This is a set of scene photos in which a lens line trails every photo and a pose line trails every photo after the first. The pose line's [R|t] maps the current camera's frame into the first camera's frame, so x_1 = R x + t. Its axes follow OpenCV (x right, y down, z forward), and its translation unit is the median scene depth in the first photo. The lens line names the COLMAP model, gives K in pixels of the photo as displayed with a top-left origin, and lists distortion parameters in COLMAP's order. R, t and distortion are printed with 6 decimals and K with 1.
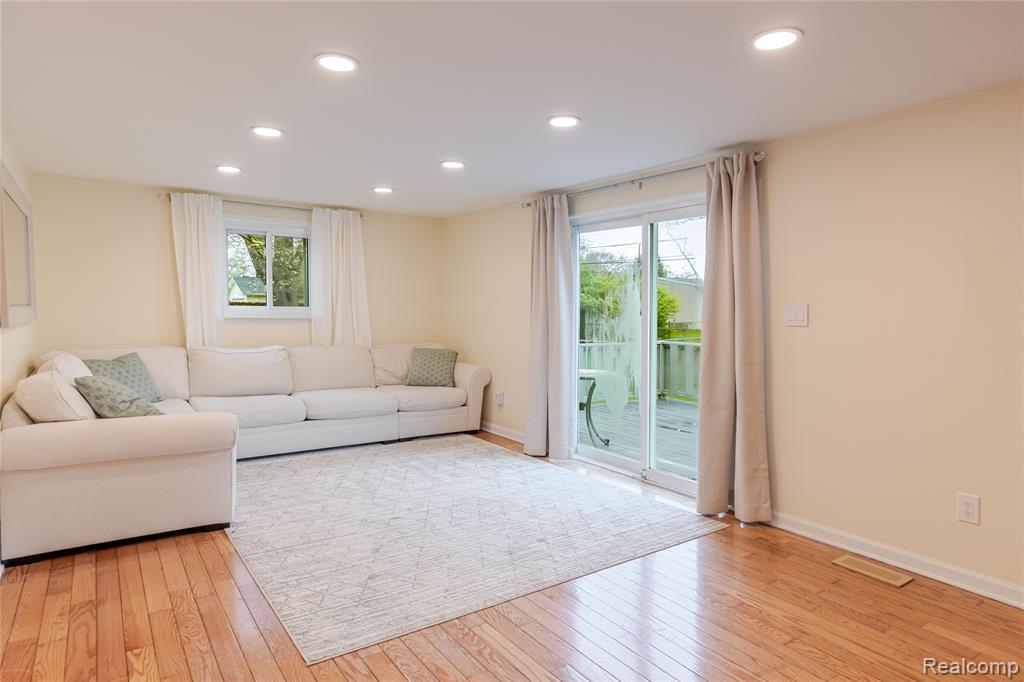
lens RADIAL K [[598.9, 0, 509.9], [0, 598.9, 323.1], [0, 0, 1]] dist [-0.009766, 0.021072]
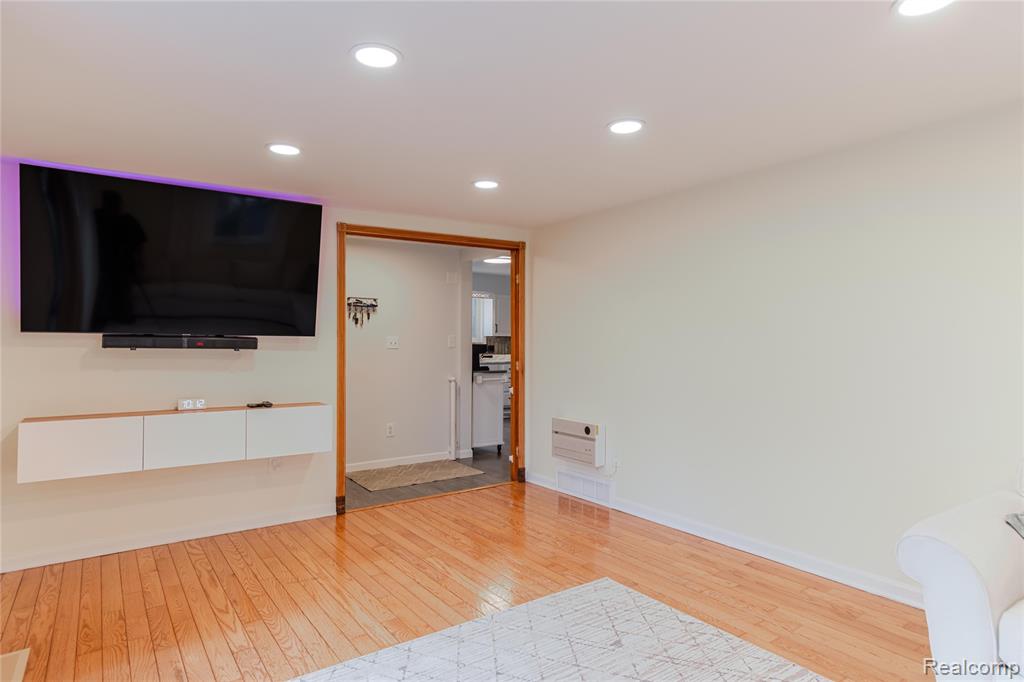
lens RADIAL K [[598.9, 0, 509.9], [0, 598.9, 323.1], [0, 0, 1]] dist [-0.009766, 0.021072]
pose [[-0.999937, -0.011031, 0.002247, -0.045969], [-0.011041, 0.999930, -0.004260, -0.037353], [-0.002200, -0.004285, -0.999988, 1.343402]]
